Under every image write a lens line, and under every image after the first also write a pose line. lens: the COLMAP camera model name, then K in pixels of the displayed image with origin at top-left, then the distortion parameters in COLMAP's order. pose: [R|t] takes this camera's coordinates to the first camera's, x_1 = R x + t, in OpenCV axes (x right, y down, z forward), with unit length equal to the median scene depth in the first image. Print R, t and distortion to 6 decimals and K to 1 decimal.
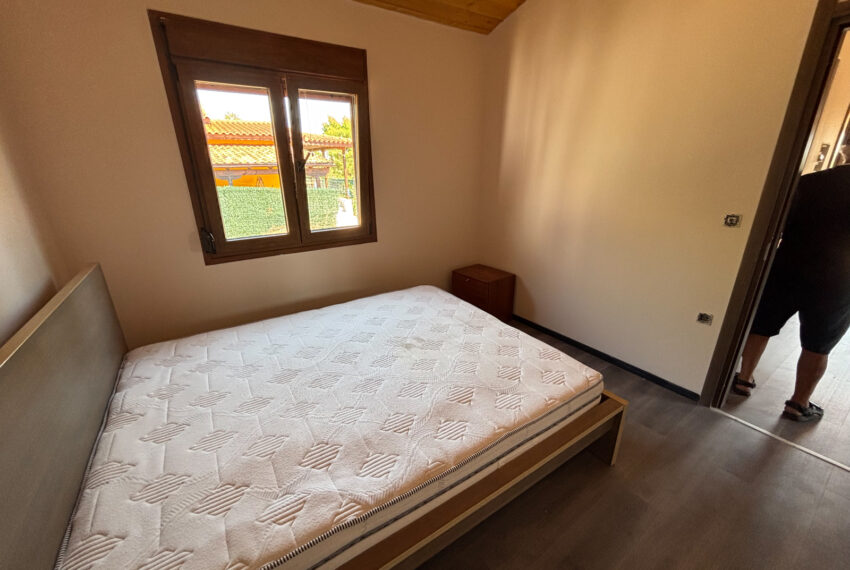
lens RADIAL K [[343.5, 0, 425.0], [0, 343.5, 285.0], [0, 0, 1]] dist [0.000520, -0.000296]
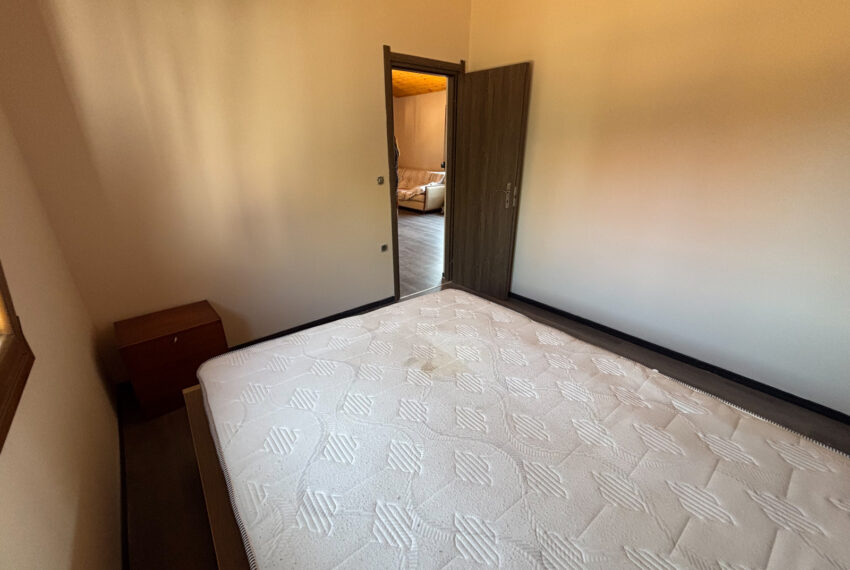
lens RADIAL K [[343.5, 0, 425.0], [0, 343.5, 285.0], [0, 0, 1]] dist [0.000520, -0.000296]
pose [[-0.089257, -0.365132, 0.926667, -0.646349], [0.334828, 0.865234, 0.373176, -0.261588], [-0.938042, 0.343583, 0.045028, 0.813815]]
